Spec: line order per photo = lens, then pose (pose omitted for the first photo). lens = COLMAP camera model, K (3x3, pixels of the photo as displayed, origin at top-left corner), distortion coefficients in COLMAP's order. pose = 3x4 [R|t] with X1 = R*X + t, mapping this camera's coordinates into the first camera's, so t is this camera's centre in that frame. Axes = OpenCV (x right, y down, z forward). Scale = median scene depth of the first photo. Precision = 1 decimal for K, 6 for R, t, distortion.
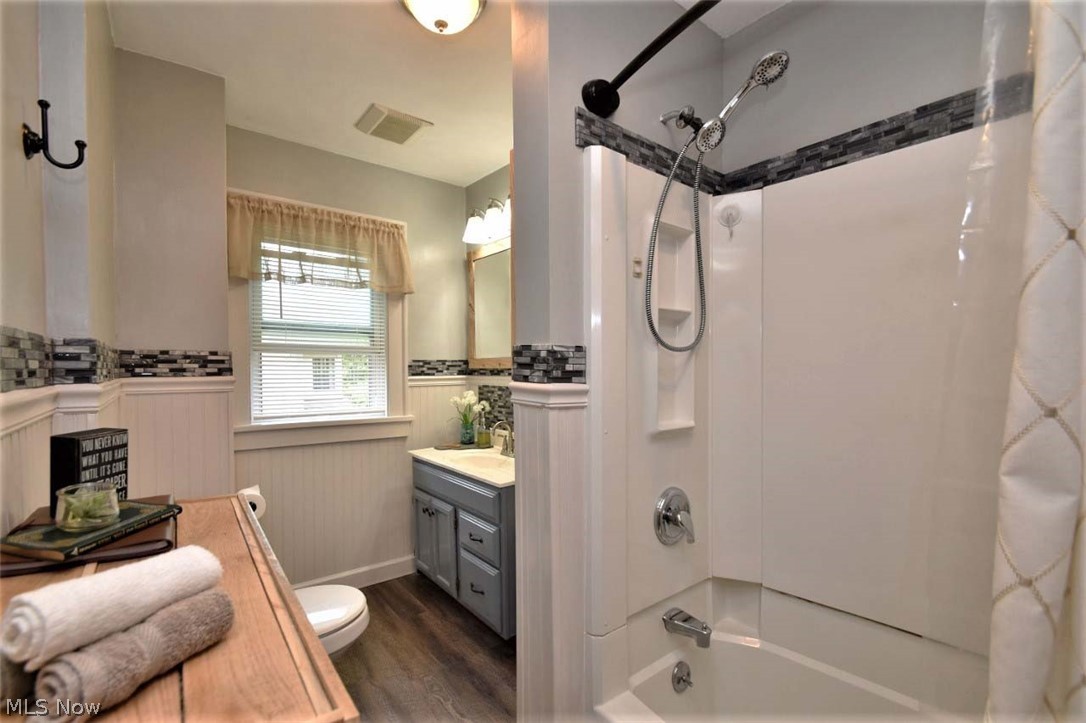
lens RADIAL K [[474.7, 0, 530.3], [0, 474.7, 386.9], [0, 0, 1]] dist [0.006857, -0.012327]
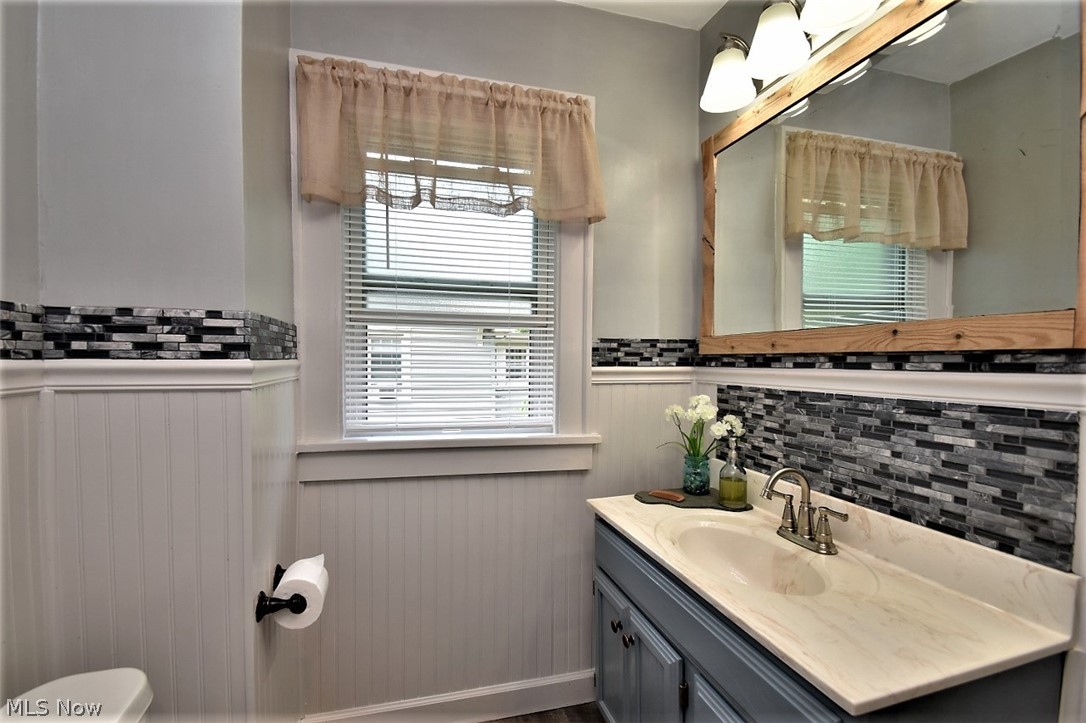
lens RADIAL K [[474.7, 0, 524.5], [0, 474.7, 373.6], [0, 0, 1]] dist [0.006857, -0.012327]
pose [[0.916845, 0.018785, -0.398801, -0.106127], [-0.024330, 0.999665, -0.008848, -0.007007], [0.398501, 0.017815, 0.916995, 0.457841]]
